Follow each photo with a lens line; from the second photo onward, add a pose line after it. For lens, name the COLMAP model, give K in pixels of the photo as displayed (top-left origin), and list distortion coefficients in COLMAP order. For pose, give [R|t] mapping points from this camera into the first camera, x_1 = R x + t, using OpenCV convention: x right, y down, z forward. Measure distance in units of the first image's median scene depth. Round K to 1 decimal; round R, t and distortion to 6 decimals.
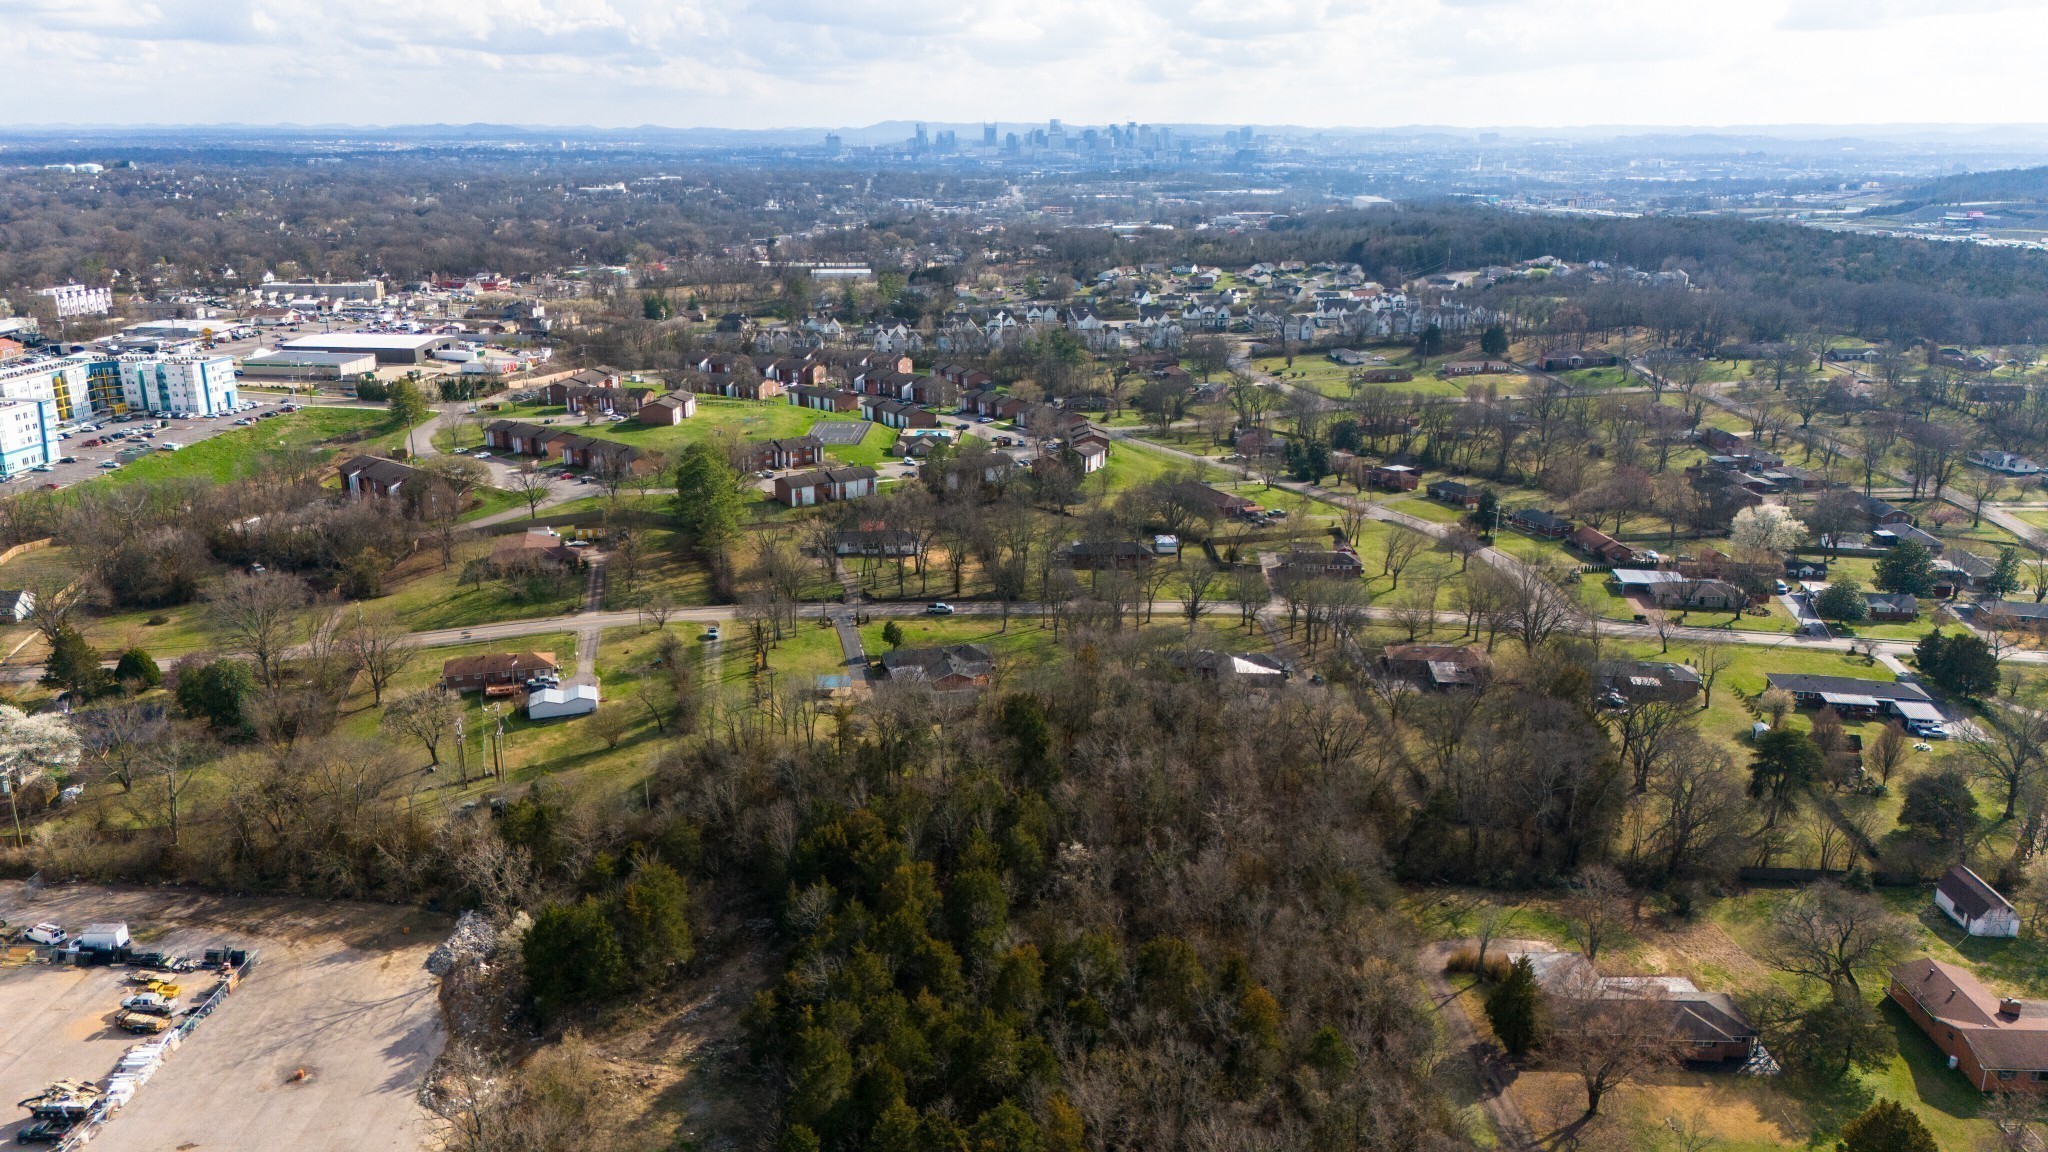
lens RADIAL K [[1510.7, 0, 1022.8], [0, 1510.7, 568.9], [0, 0, 1]] dist [0.075959, -0.082104]
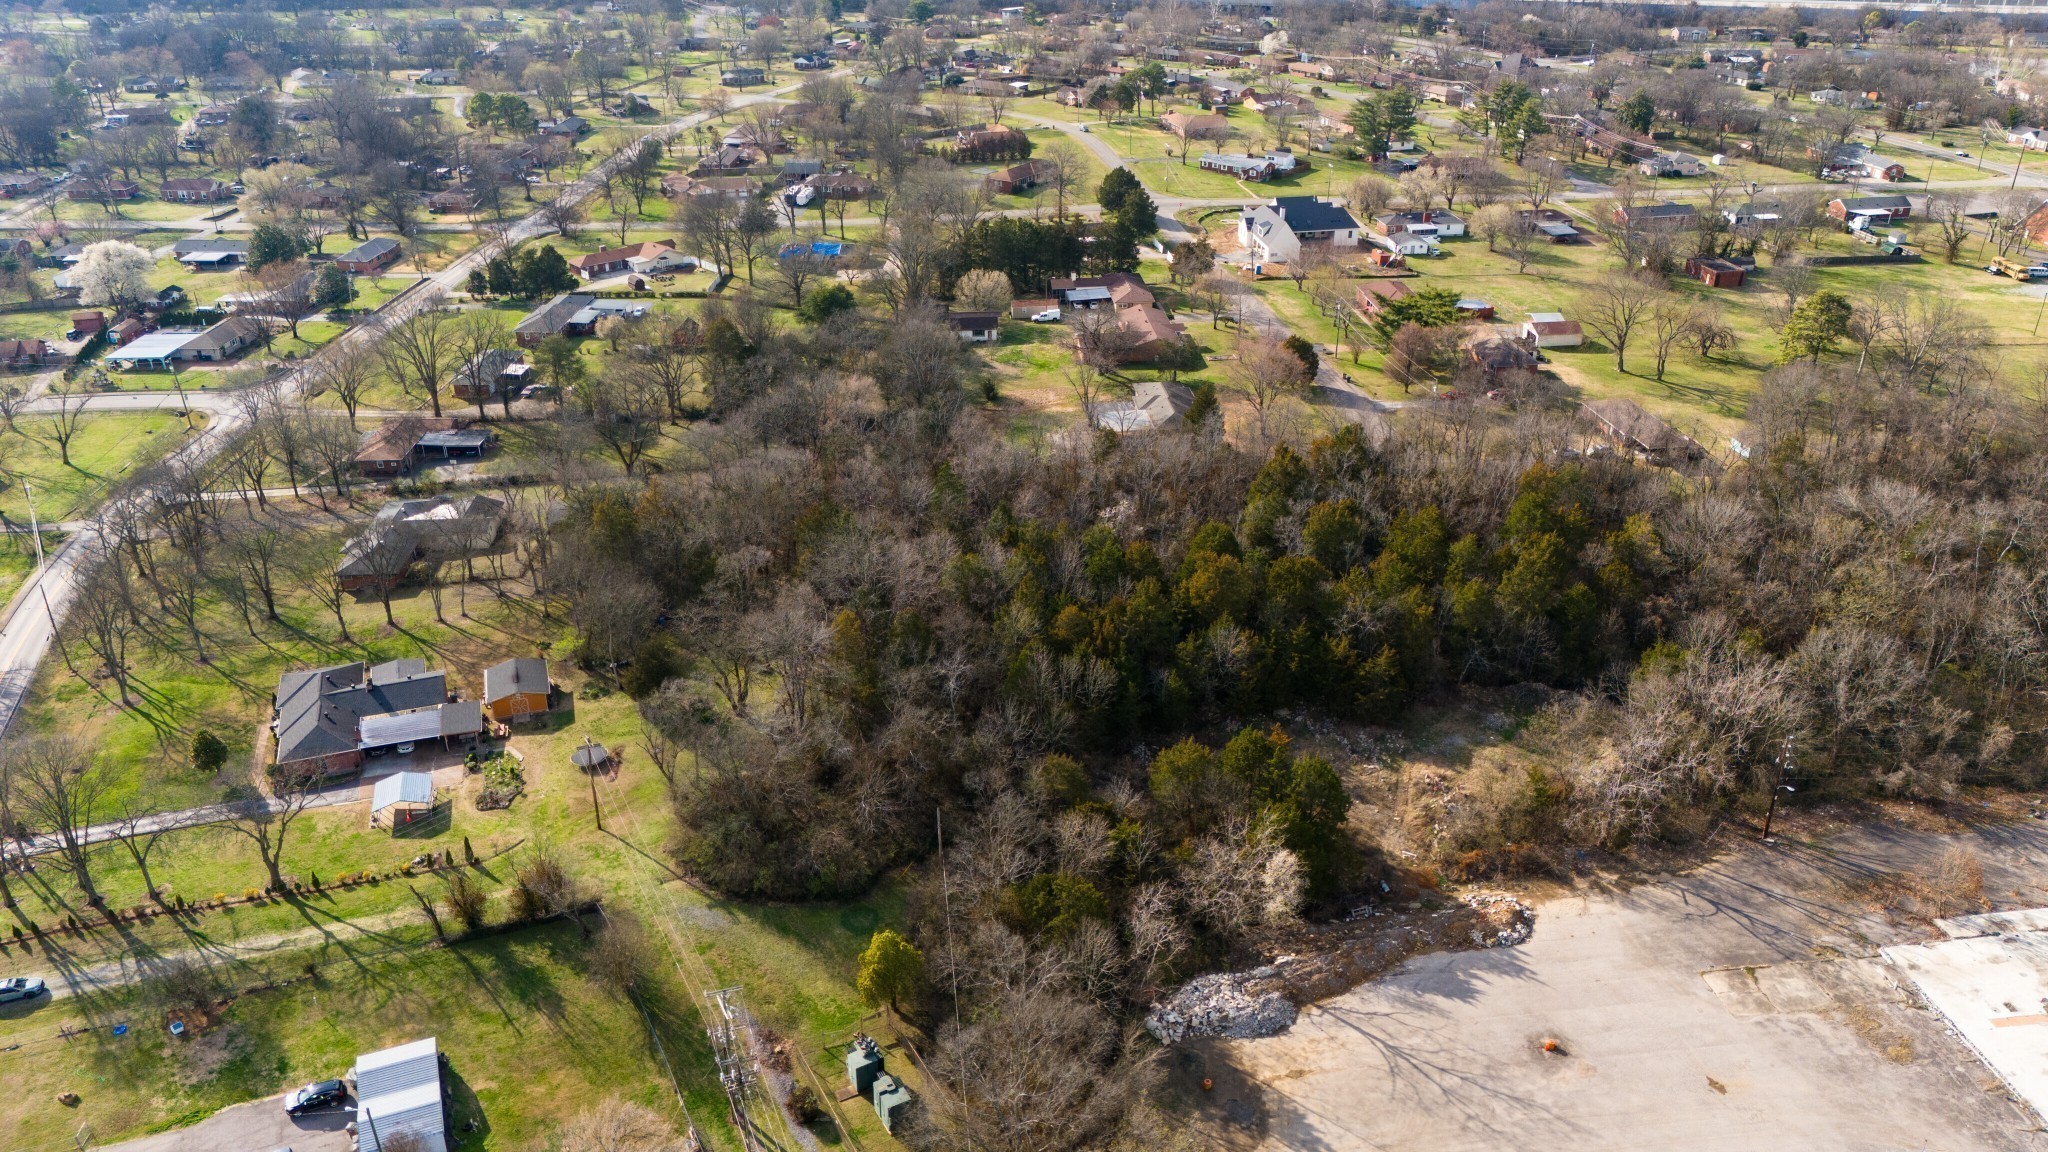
lens RADIAL K [[1510.7, 0, 1022.8], [0, 1510.7, 568.9], [0, 0, 1]] dist [0.075959, -0.082104]
pose [[-0.118555, -0.448432, 0.885919, -0.570998], [0.277032, 0.841845, 0.463196, -0.183530], [-0.953519, 0.300343, 0.024425, 0.643029]]
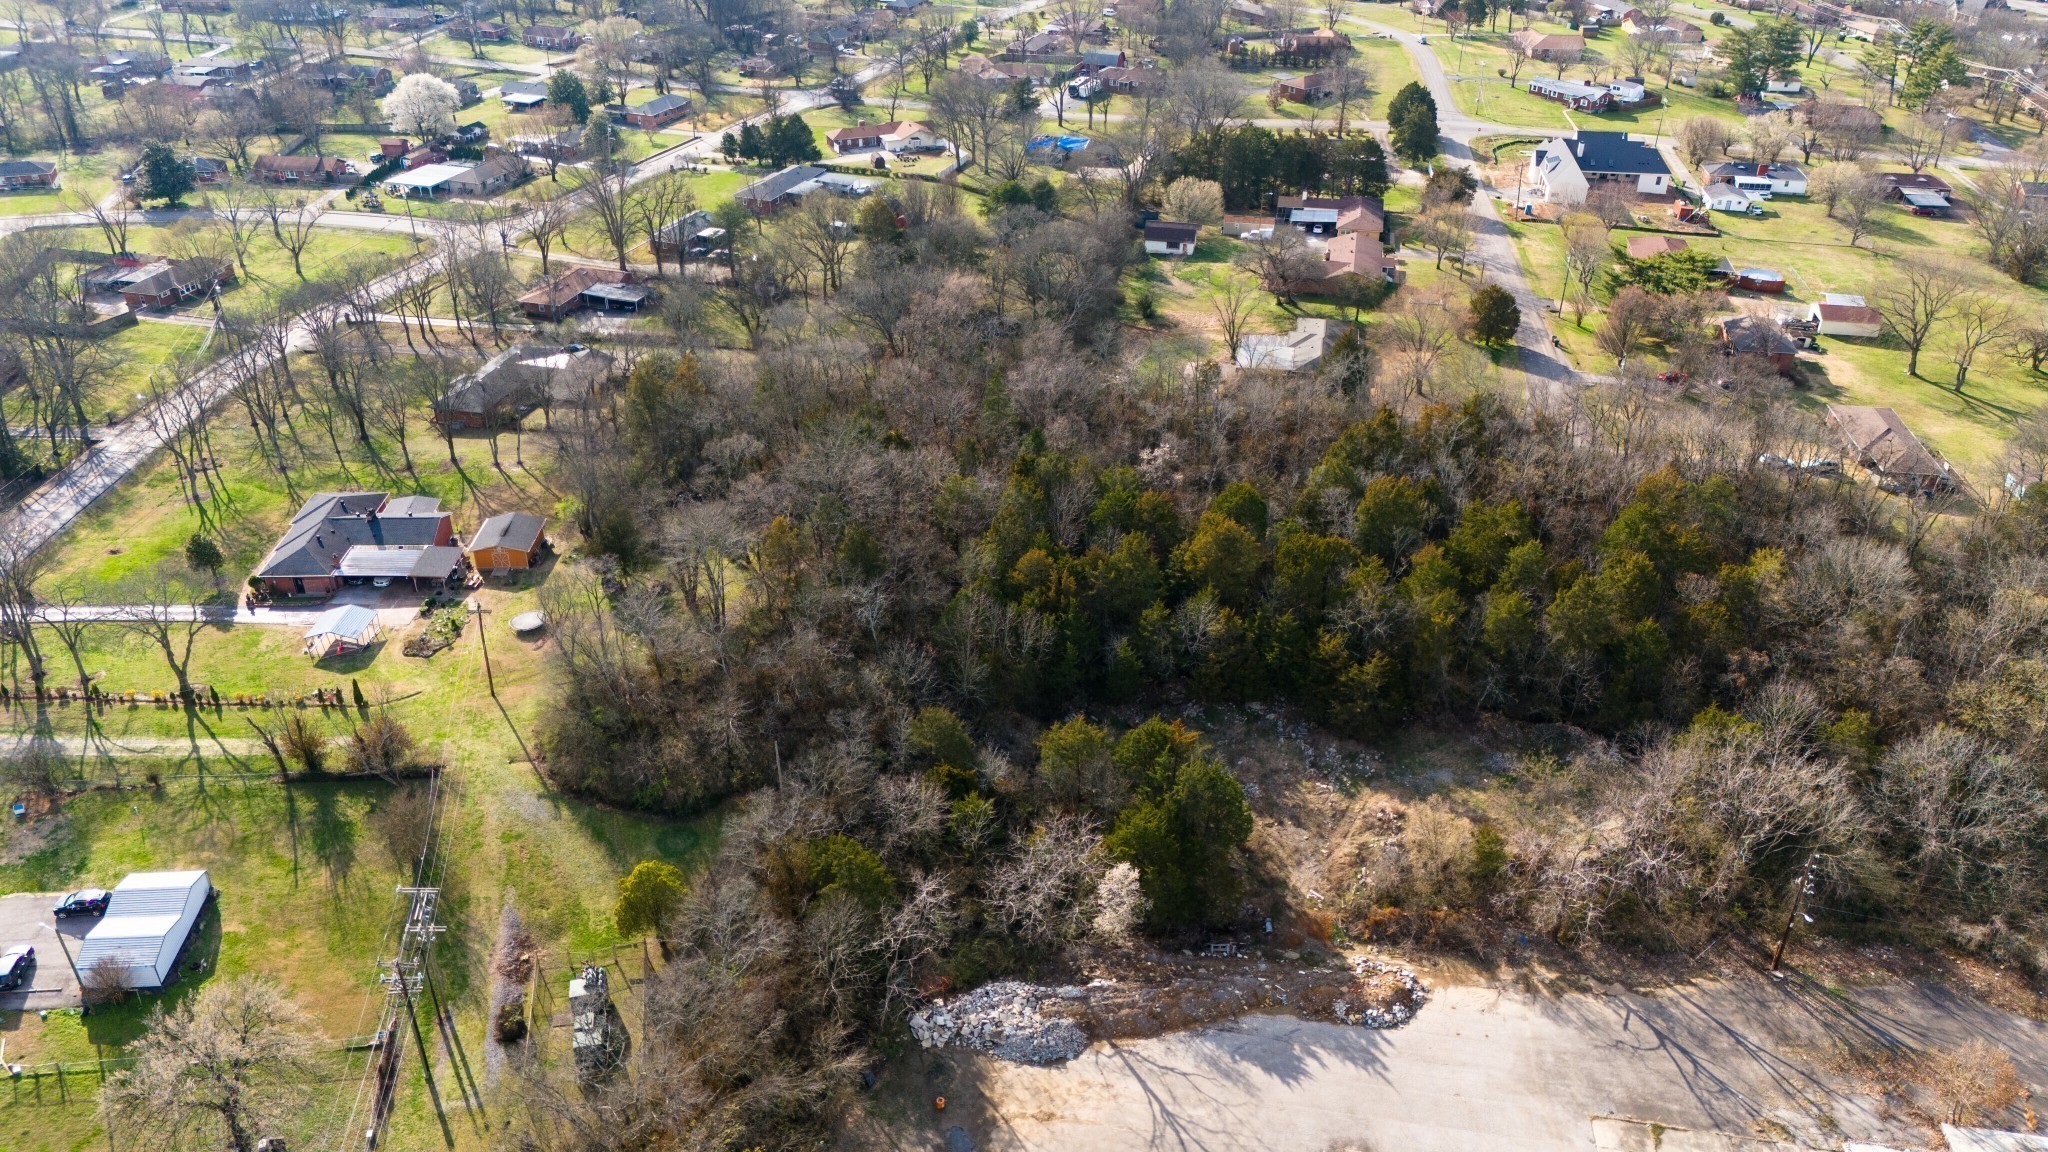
lens RADIAL K [[1490.6, 0, 1027.0], [0, 1490.6, 544.2], [0, 0, 1]] dist [0.069883, -0.072659]
pose [[0.176825, -0.486358, 0.855680, -0.512985], [0.258997, 0.861733, 0.436277, -0.128210], [-0.949554, 0.144474, 0.278342, 0.500823]]
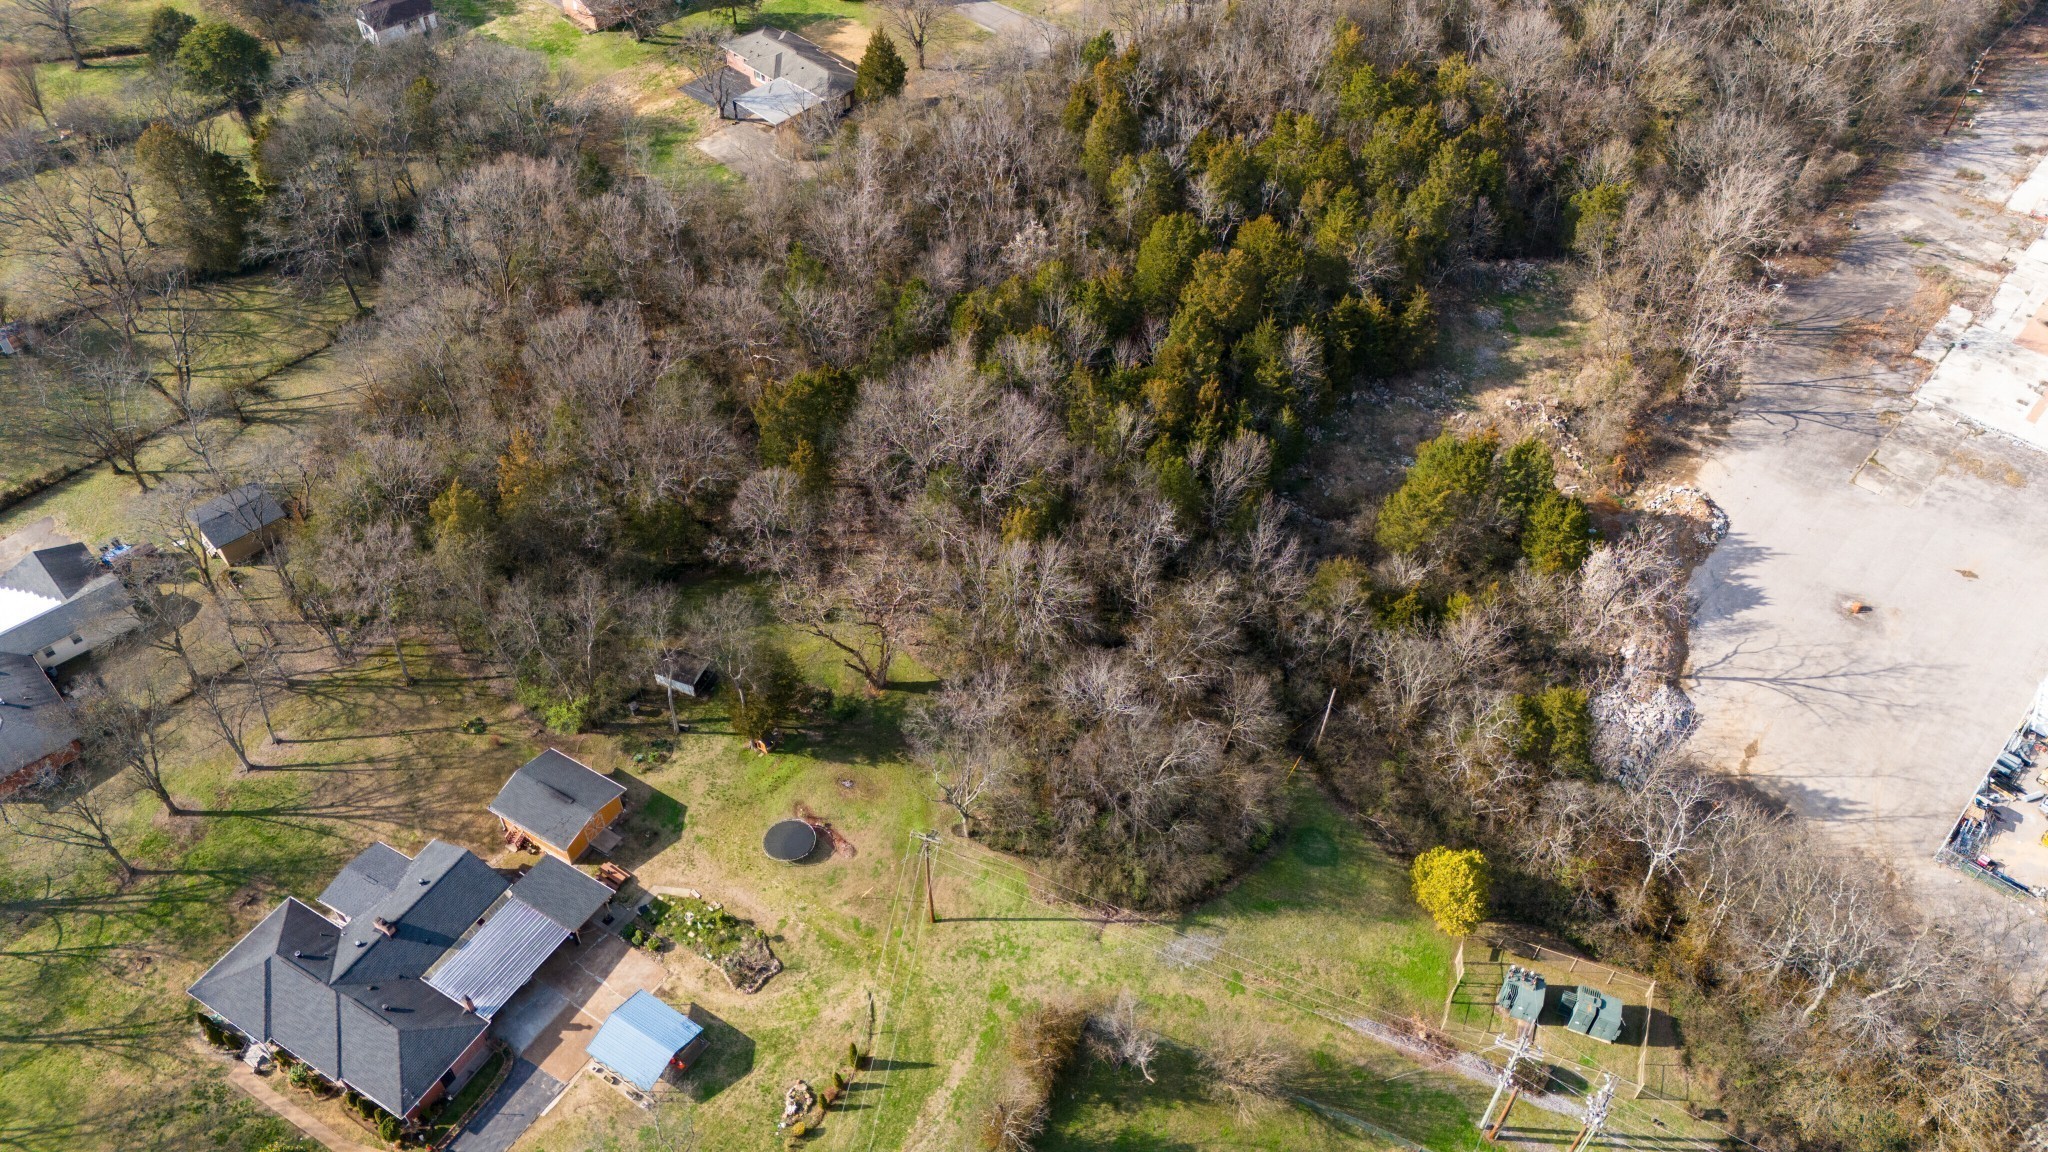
lens RADIAL K [[1510.7, 0, 1022.8], [0, 1510.7, 568.9], [0, 0, 1]] dist [0.075959, -0.082104]
pose [[-0.728638, -0.486802, 0.481778, -0.292927], [0.179287, 0.543331, 0.820151, -0.263283], [-0.661016, 0.683970, -0.308614, 0.859758]]
